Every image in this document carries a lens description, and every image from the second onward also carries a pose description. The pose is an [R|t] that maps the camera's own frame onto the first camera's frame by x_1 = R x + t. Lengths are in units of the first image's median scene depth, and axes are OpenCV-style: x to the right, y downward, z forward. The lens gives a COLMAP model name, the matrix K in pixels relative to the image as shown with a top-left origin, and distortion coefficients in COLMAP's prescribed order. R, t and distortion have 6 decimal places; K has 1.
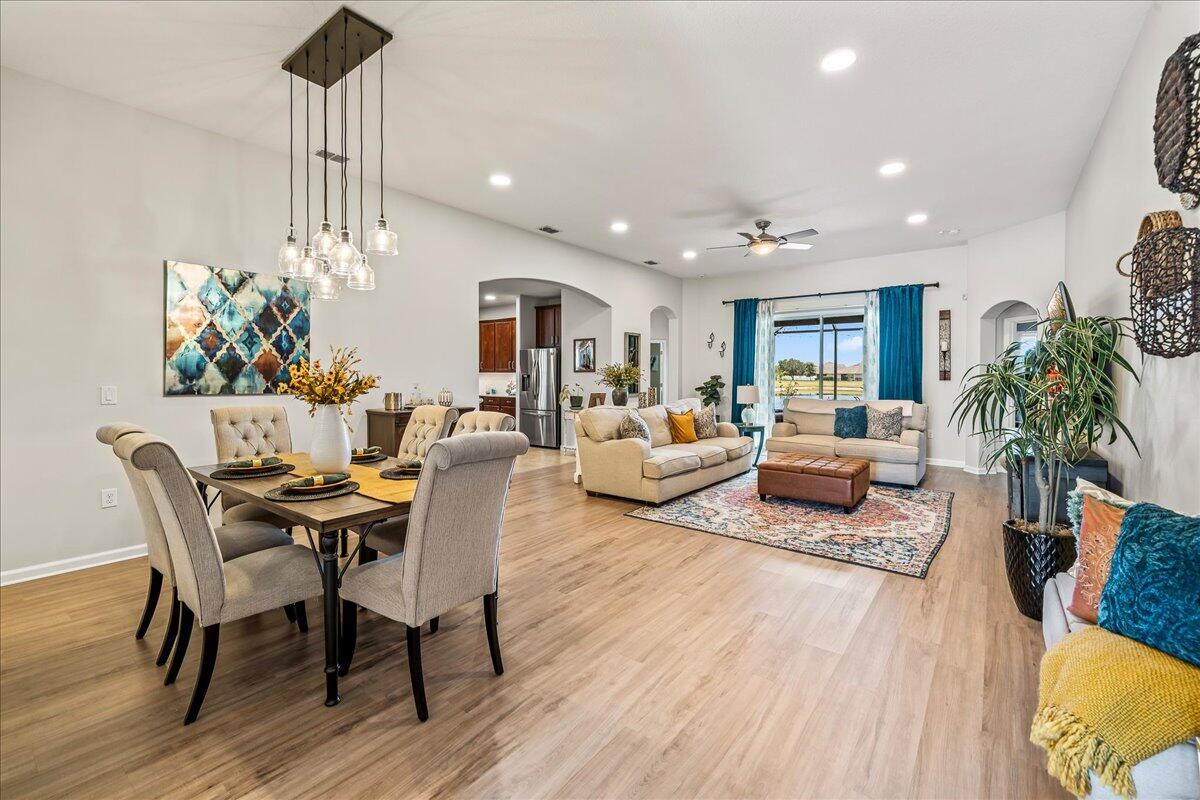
lens RADIAL K [[511.8, 0, 596.9], [0, 511.8, 377.3], [0, 0, 1]] dist [-0.002713, -0.000231]
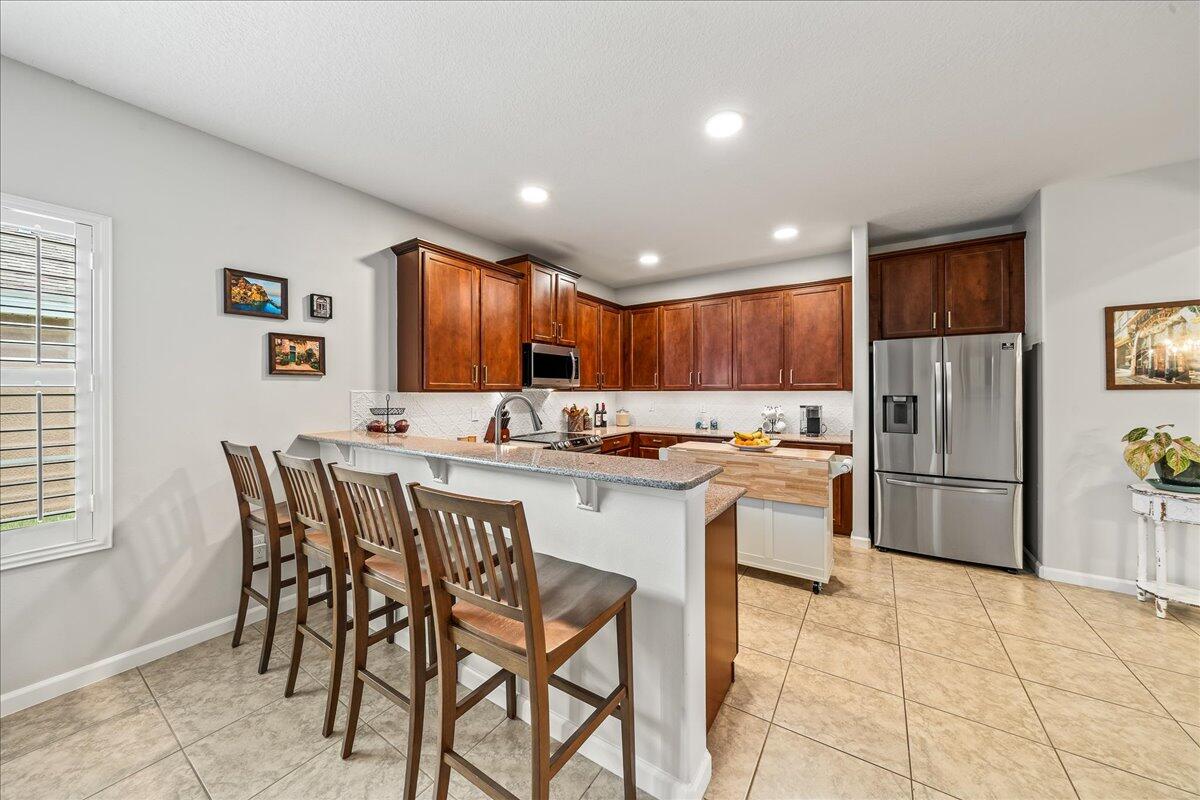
lens RADIAL K [[427.4, 0, 598.5], [0, 427.4, 388.4], [0, 0, 1]] dist [-0.003346, -0.000056]
pose [[0.996906, -0.007130, 0.078281, -0.533921], [0.007708, 0.999945, -0.007084, -0.013338], [-0.078226, 0.007665, 0.996906, 0.801015]]
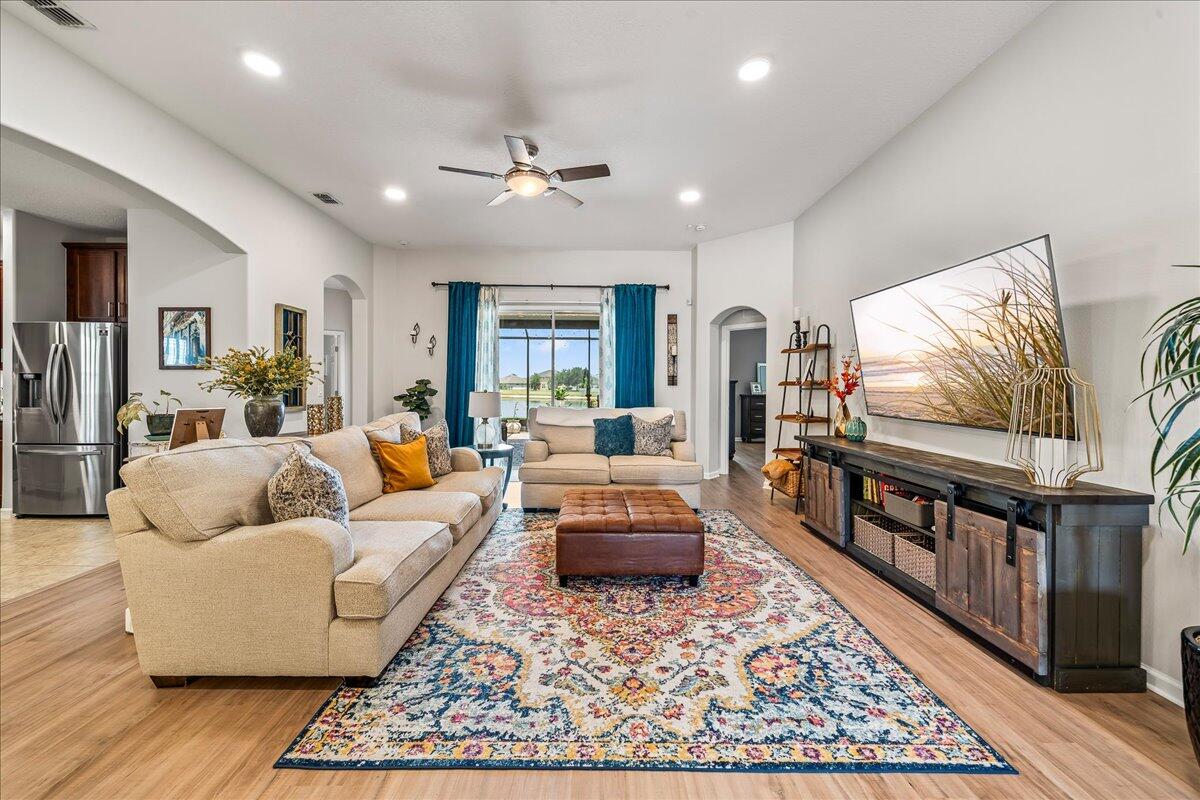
lens RADIAL K [[457.2, 0, 598.2], [0, 457.2, 391.7], [0, 0, 1]] dist [-0.002454, -0.000156]
pose [[0.784701, -0.005607, 0.619849, 0.021425], [-0.000969, 0.999947, 0.010272, 0.008839], [-0.619874, -0.008661, 0.784654, 0.395904]]
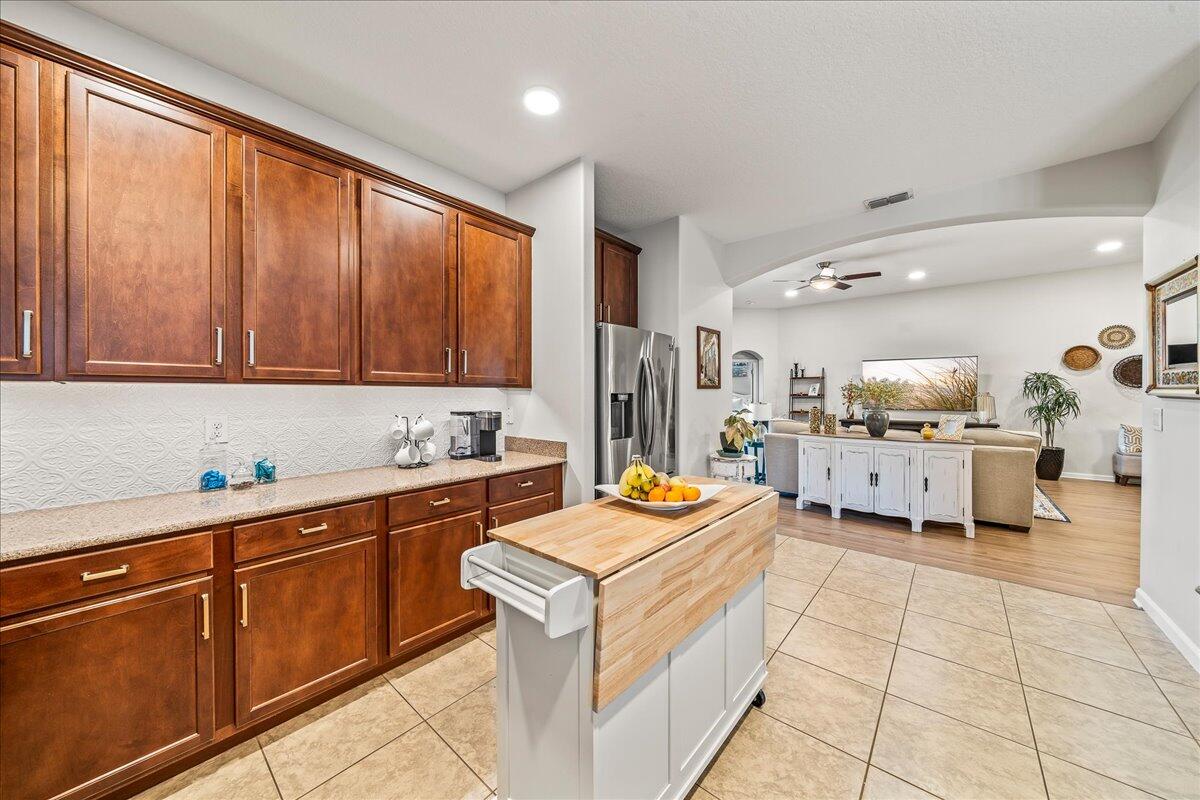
lens RADIAL K [[427.4, 0, 598.5], [0, 427.4, 388.4], [0, 0, 1]] dist [-0.003346, -0.000056]
pose [[0.042352, 0.004225, 0.999094, -0.556238], [-0.001421, 0.999990, -0.004169, -0.009559], [-0.999102, -0.001243, 0.042358, 1.239322]]
